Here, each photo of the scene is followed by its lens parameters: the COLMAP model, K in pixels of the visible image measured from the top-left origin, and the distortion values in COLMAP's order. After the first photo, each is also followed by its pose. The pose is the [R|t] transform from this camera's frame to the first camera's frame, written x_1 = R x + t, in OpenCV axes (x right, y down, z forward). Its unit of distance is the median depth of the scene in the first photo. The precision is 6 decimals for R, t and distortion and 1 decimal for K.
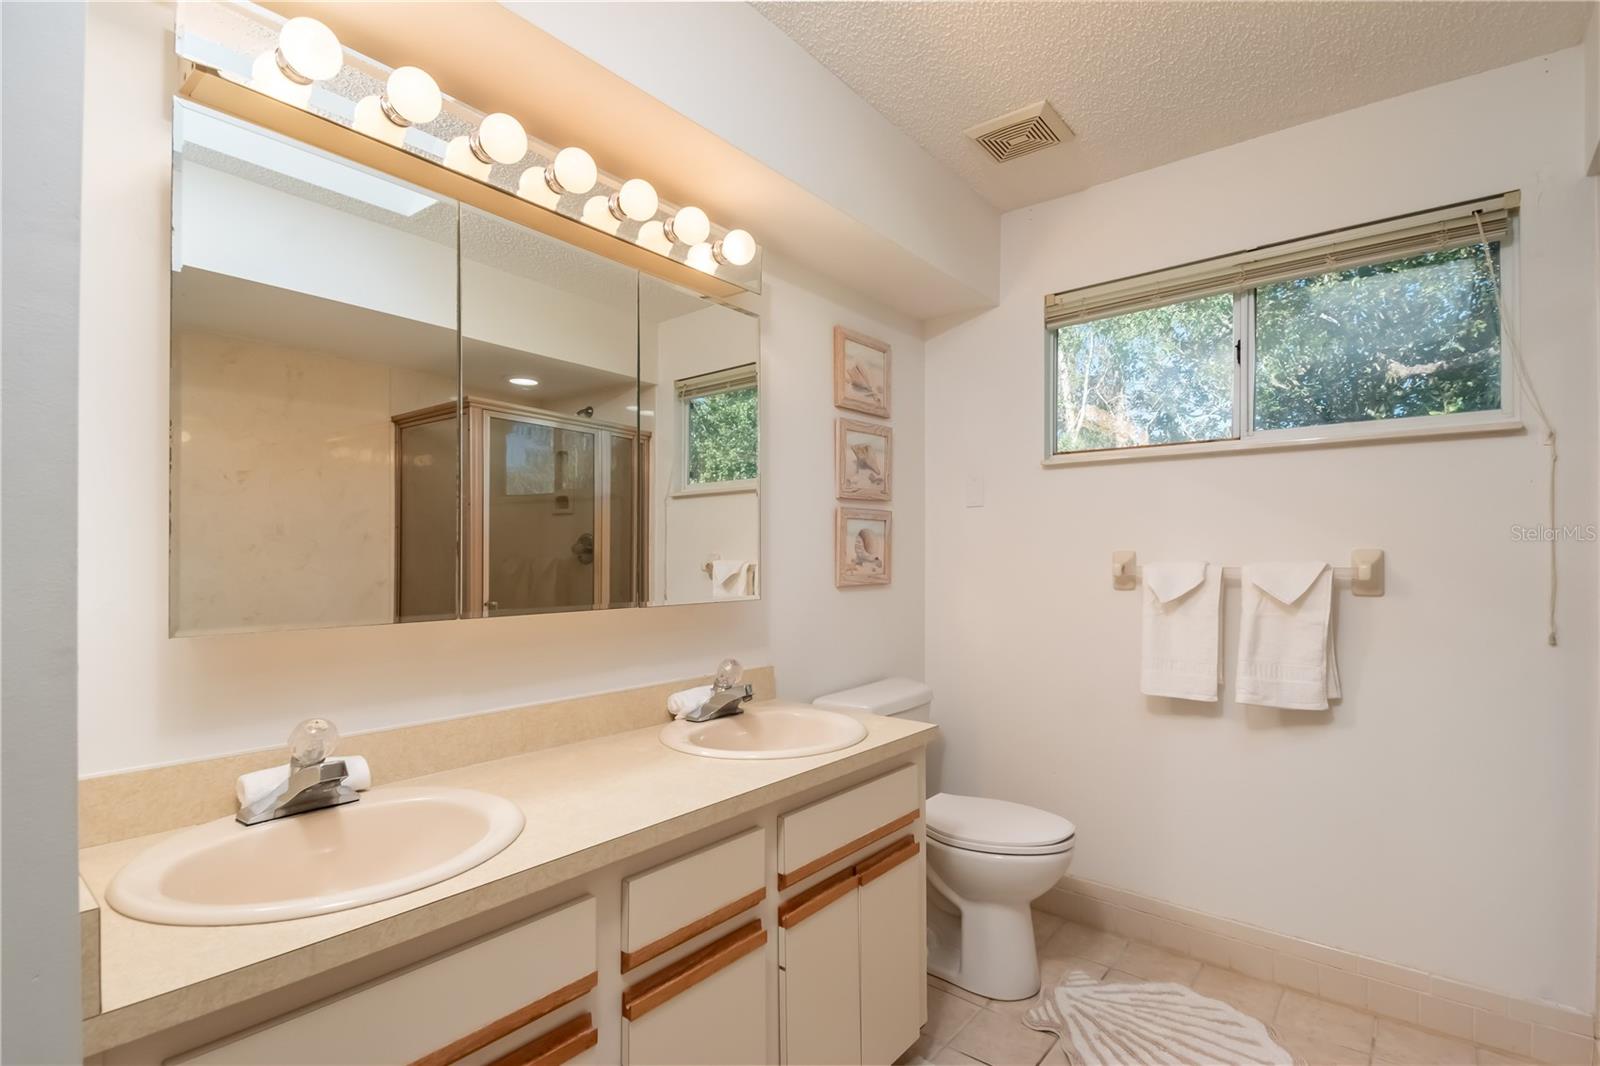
lens RADIAL K [[745.2, 0, 808.2], [0, 745.2, 555.9], [0, 0, 1]] dist [0.049285, -0.035647]
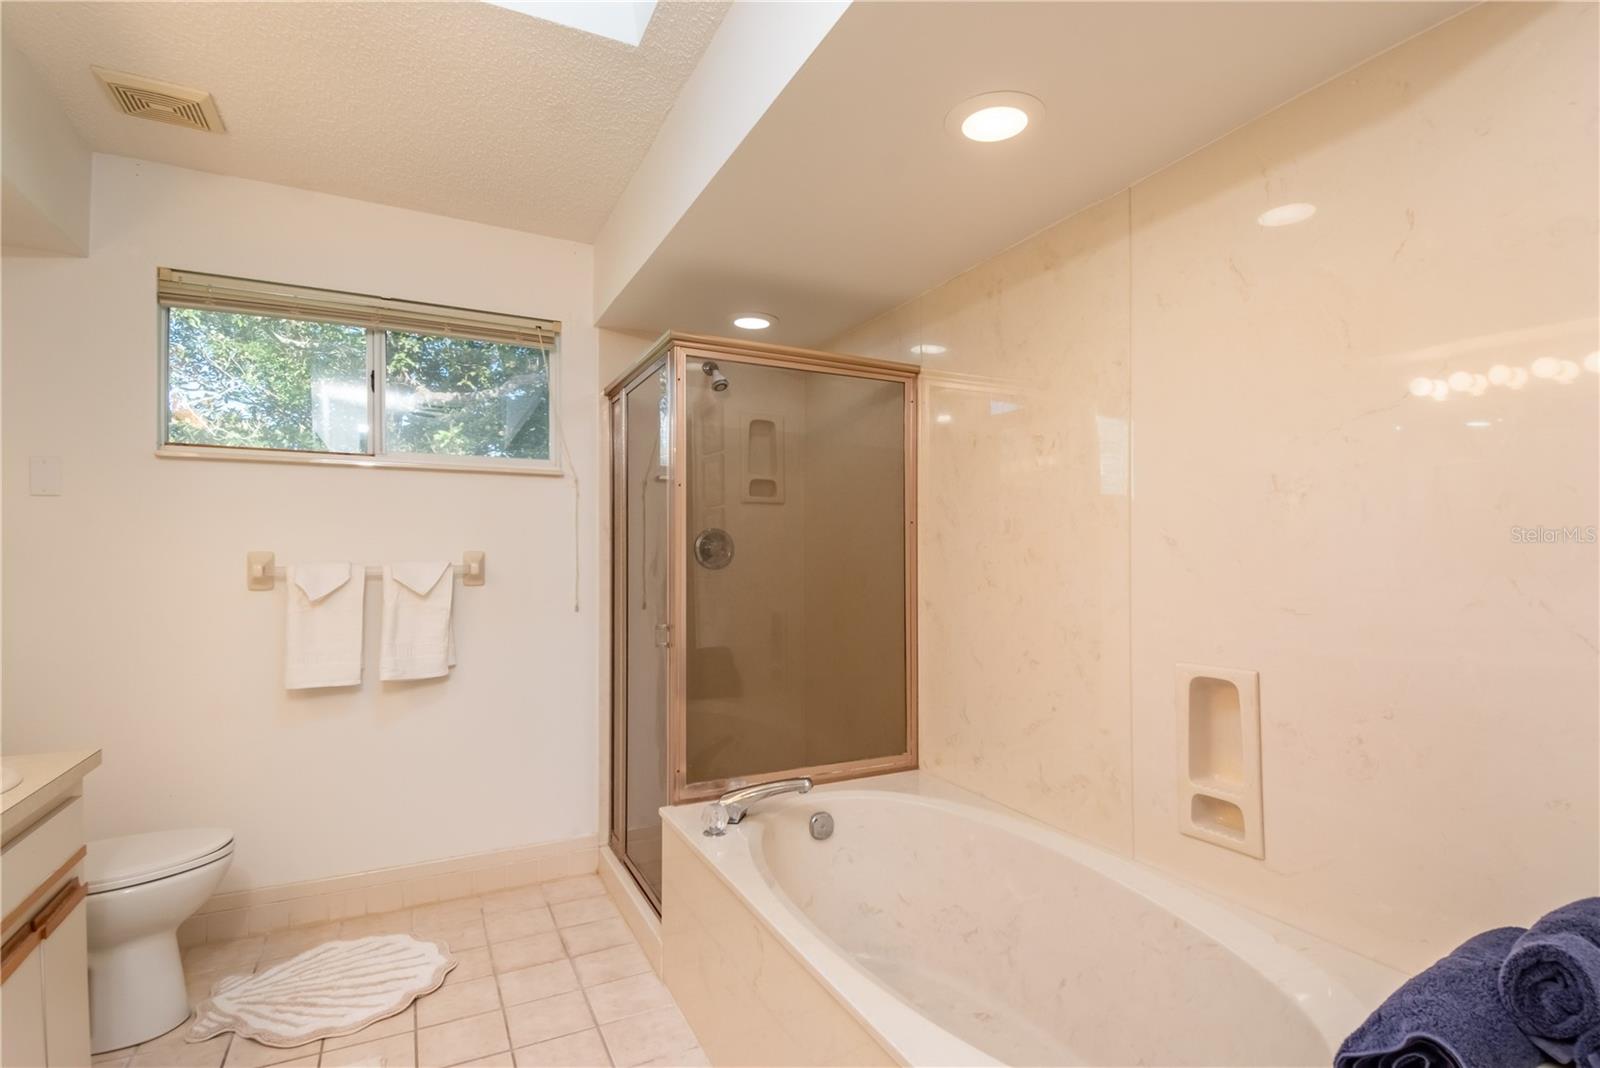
lens RADIAL K [[773.4, 0, 822.9], [0, 773.4, 567.0], [0, 0, 1]] dist [0.000453, -0.000110]
pose [[0.404862, -0.015048, 0.914254, -0.262648], [0.001928, 0.999876, 0.015604, -0.000954], [-0.914376, -0.004554, 0.404840, -0.124680]]
